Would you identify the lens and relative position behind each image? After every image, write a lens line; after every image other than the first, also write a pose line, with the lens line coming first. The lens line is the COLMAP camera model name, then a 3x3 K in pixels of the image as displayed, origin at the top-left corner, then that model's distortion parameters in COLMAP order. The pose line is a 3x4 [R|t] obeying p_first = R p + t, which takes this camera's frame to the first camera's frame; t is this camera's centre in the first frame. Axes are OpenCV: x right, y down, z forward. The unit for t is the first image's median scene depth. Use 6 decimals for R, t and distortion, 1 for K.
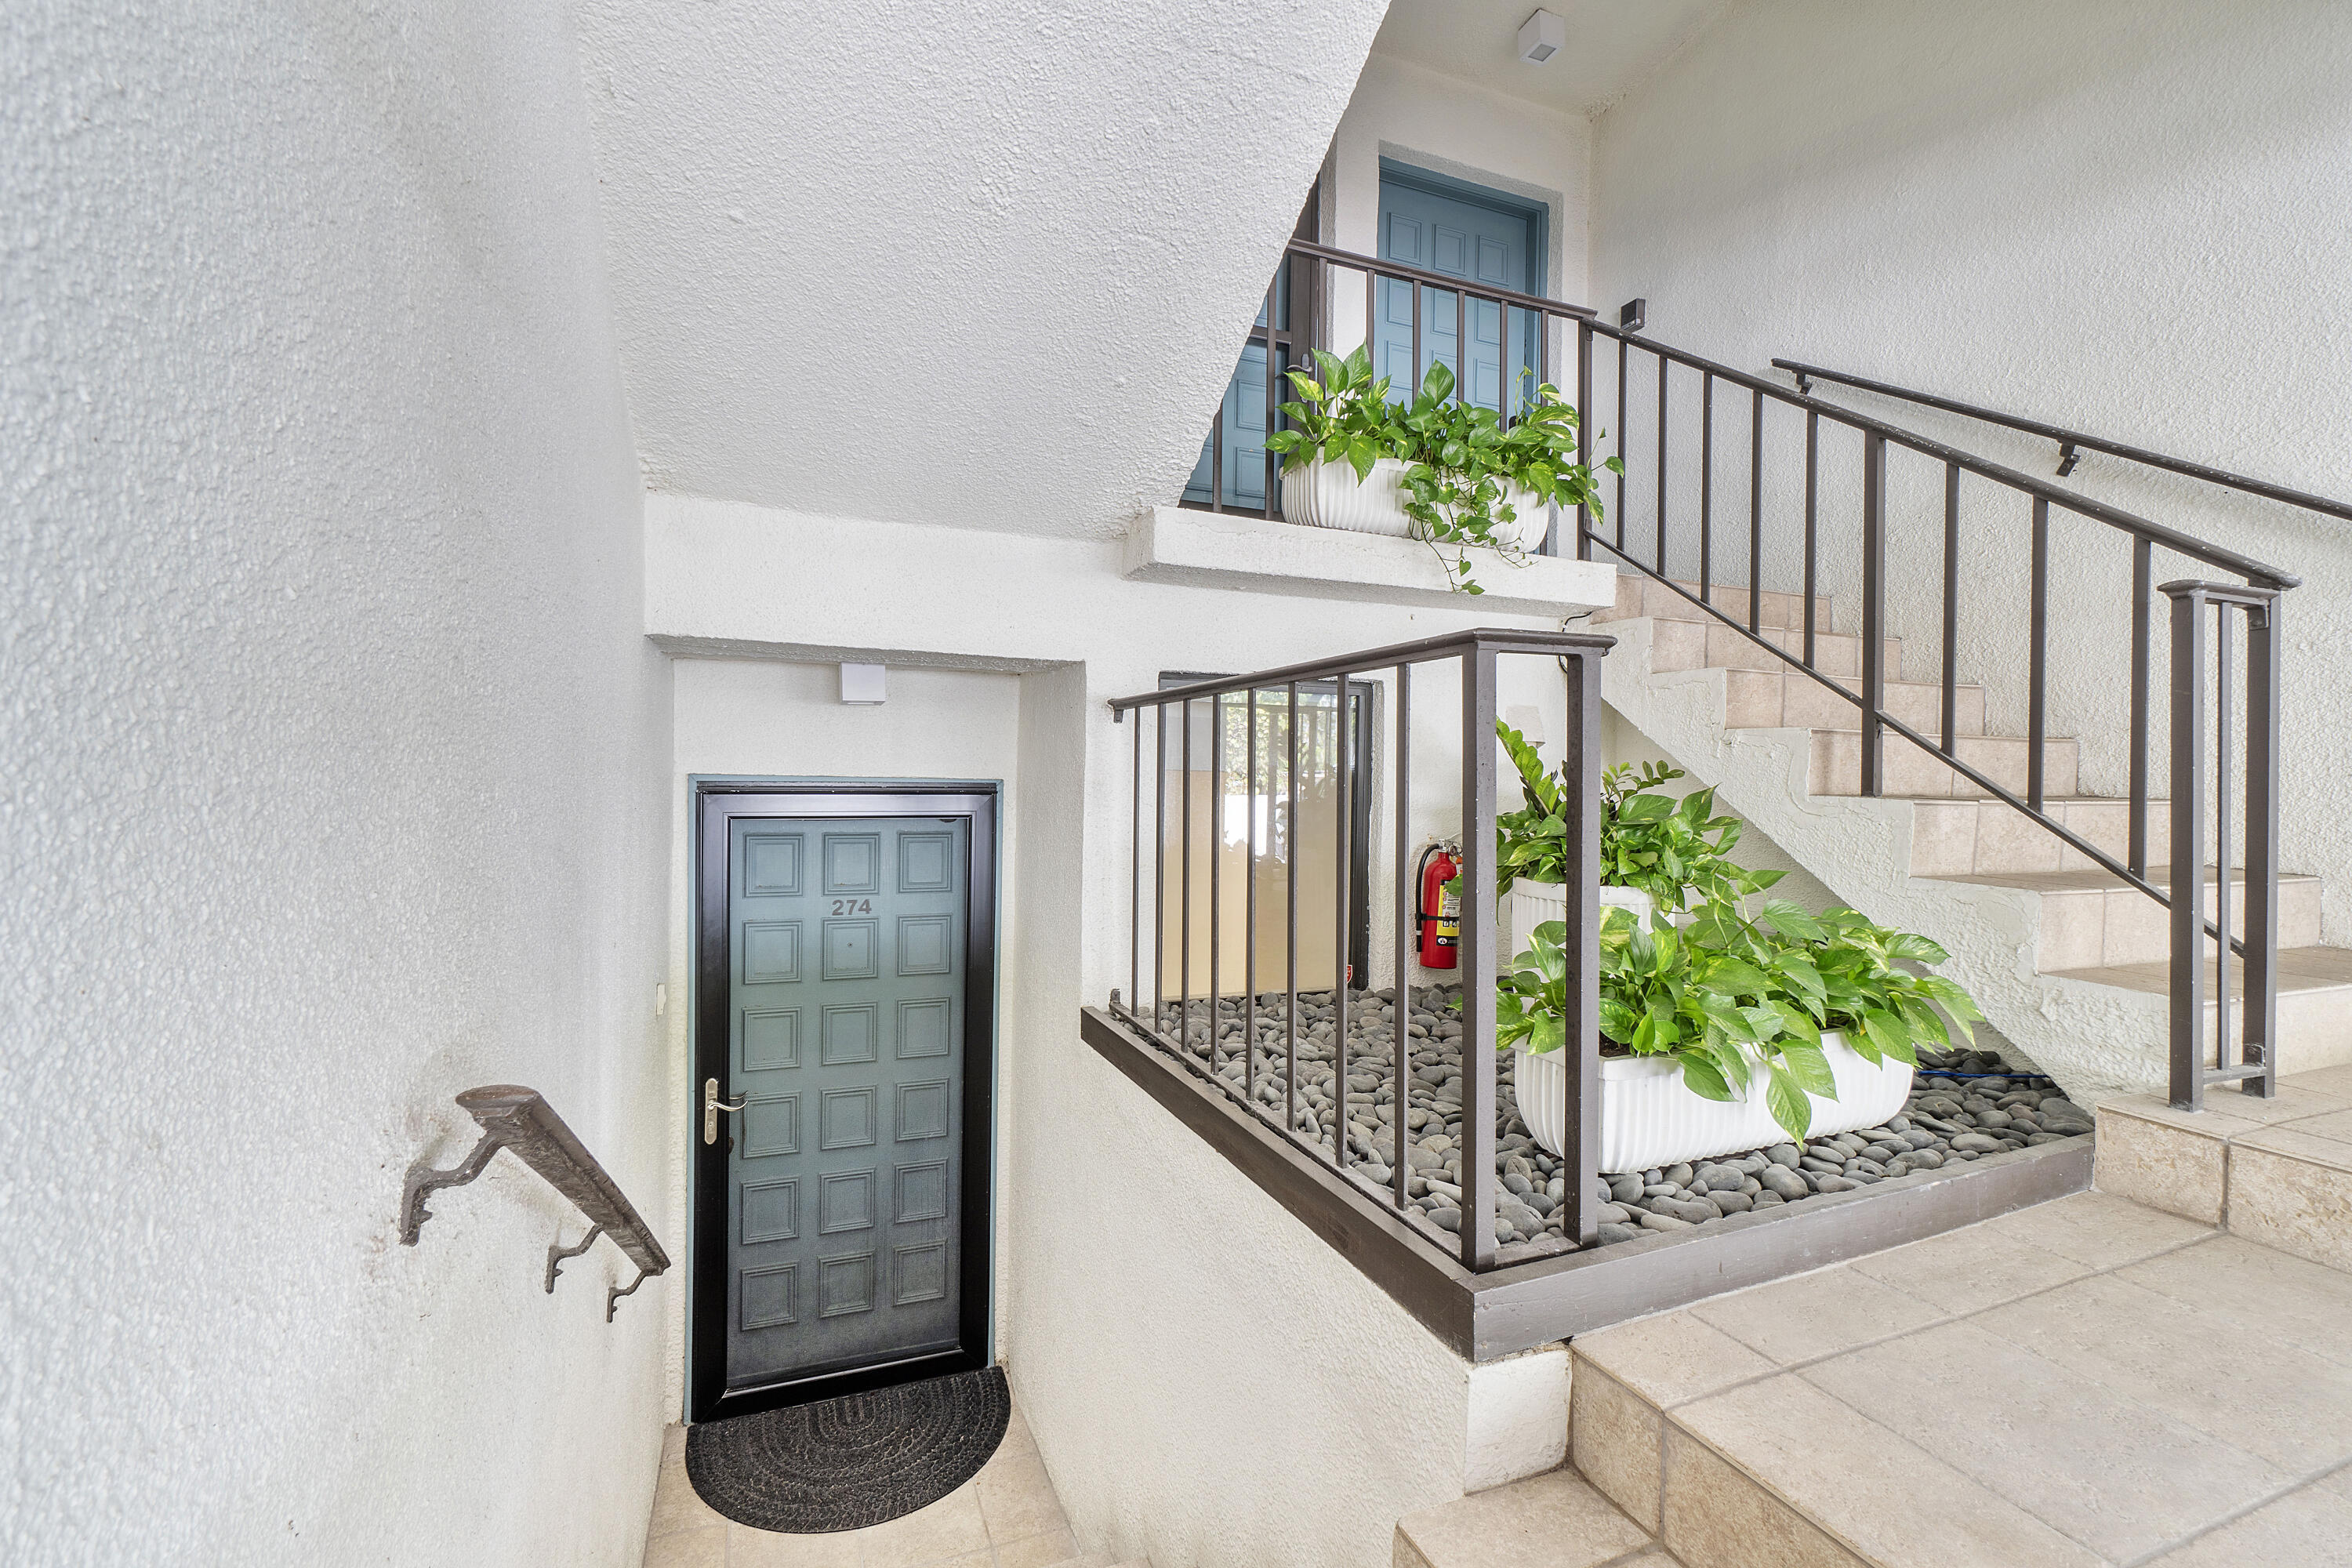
lens RADIAL K [[1013.7, 0, 1169.7], [0, 1013.7, 790.4], [0, 0, 1]] dist [-0.009028, 0.002156]
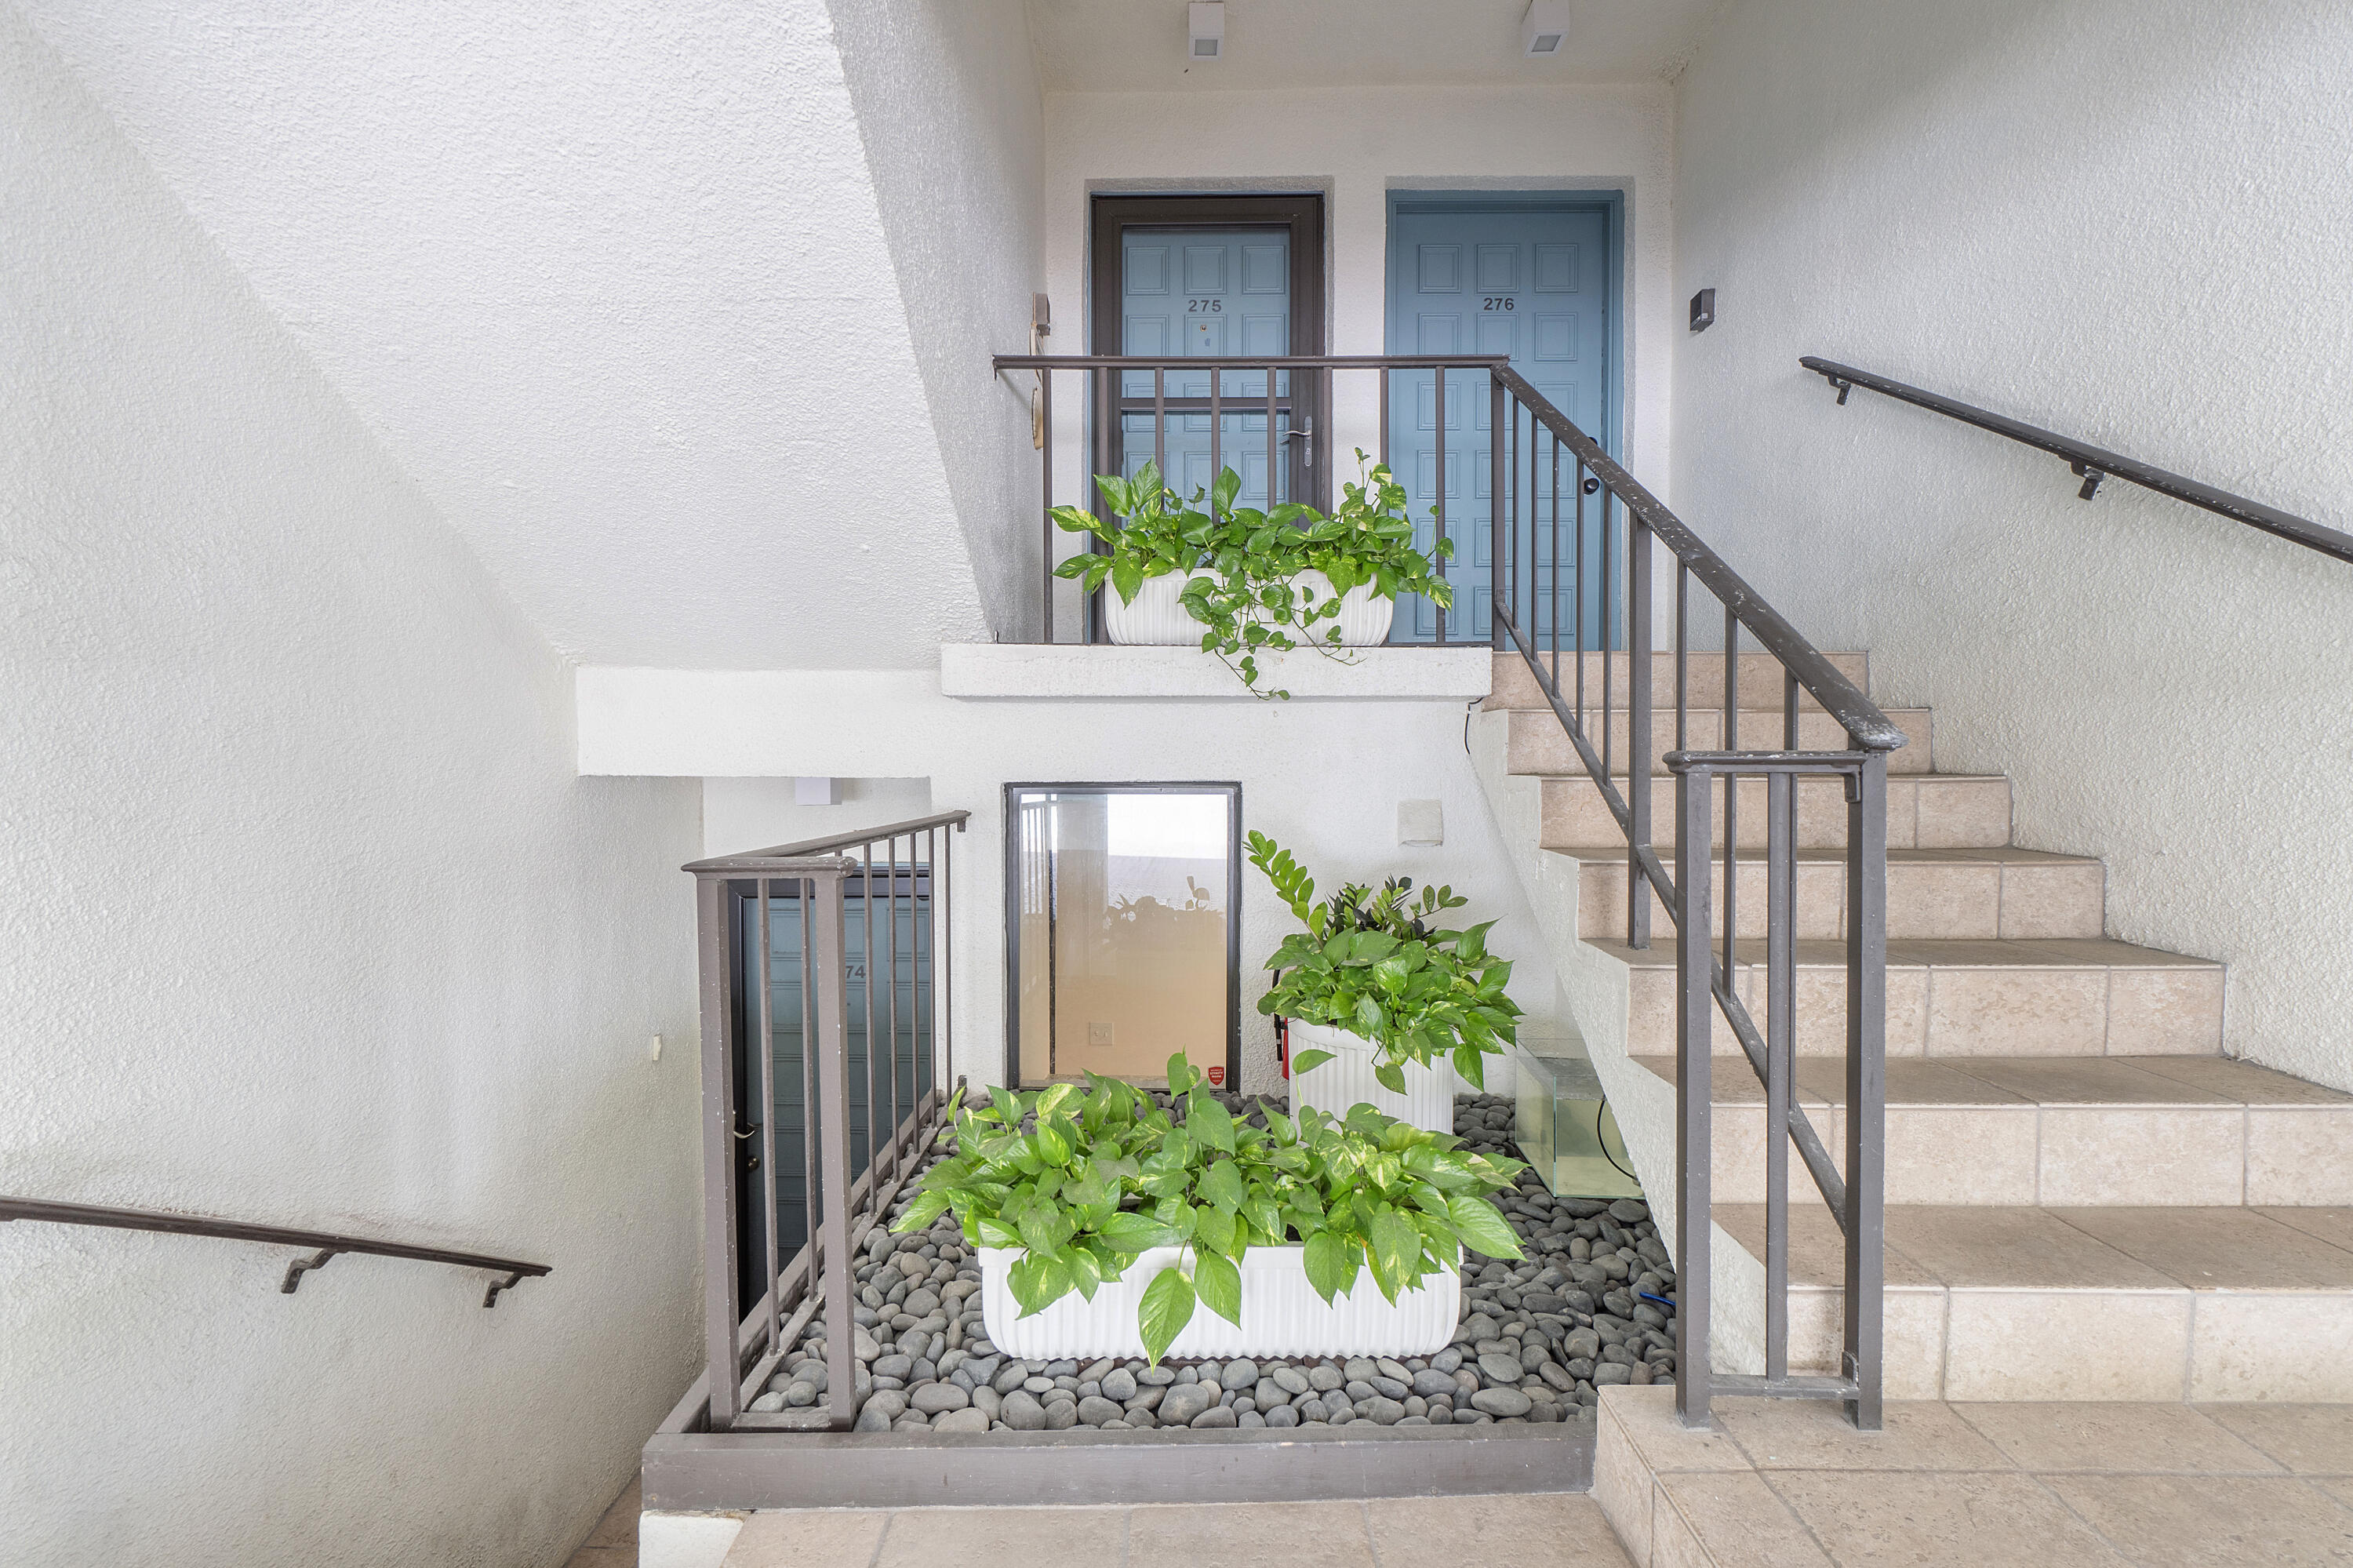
lens RADIAL K [[1014.2, 0, 1173.0], [0, 1014.2, 792.2], [0, 0, 1]] dist [-0.009028, 0.002156]
pose [[0.926858, -0.006052, -0.375364, 0.576899], [0.007841, 0.999964, 0.003240, -0.112645], [0.375330, -0.005946, 0.926872, 0.072178]]
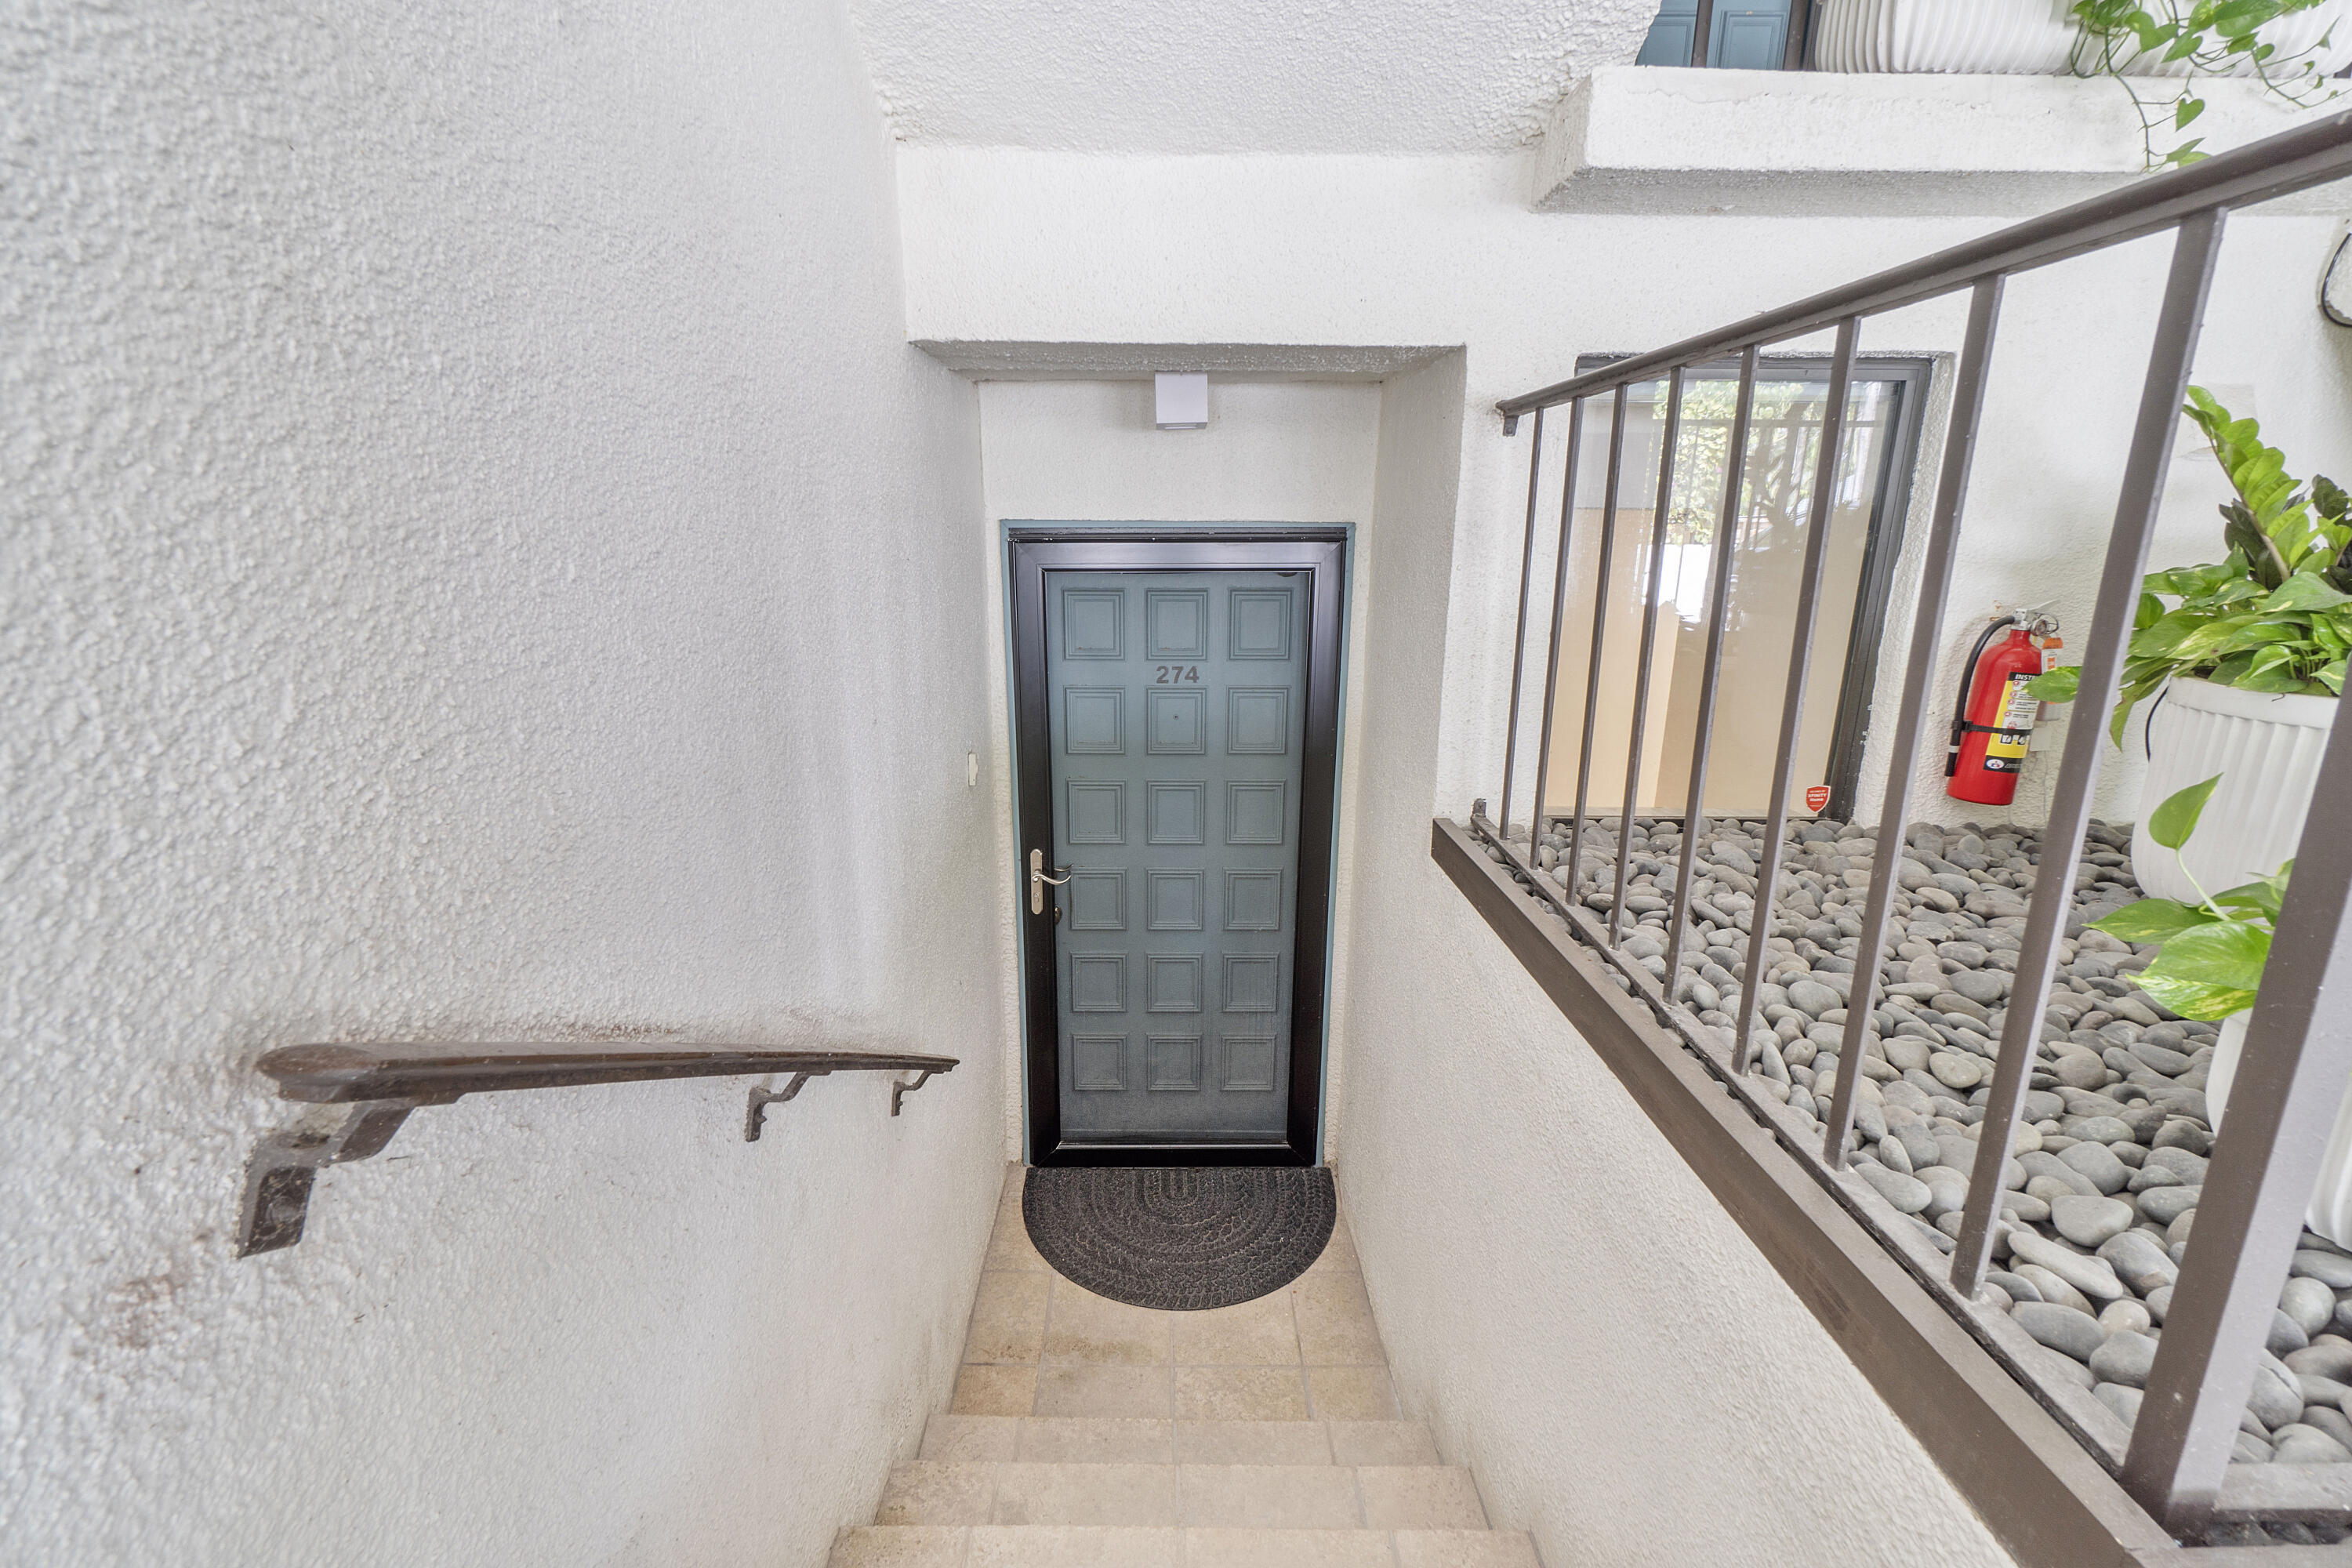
lens RADIAL K [[1013.7, 0, 1171.3], [0, 1013.7, 793.9], [0, 0, 1]] dist [-0.009028, 0.002156]
pose [[0.933939, 0.080213, -0.348316, -0.005064], [0.006953, 0.970232, 0.242077, 0.003405], [0.357365, -0.228507, 0.905580, 0.215961]]
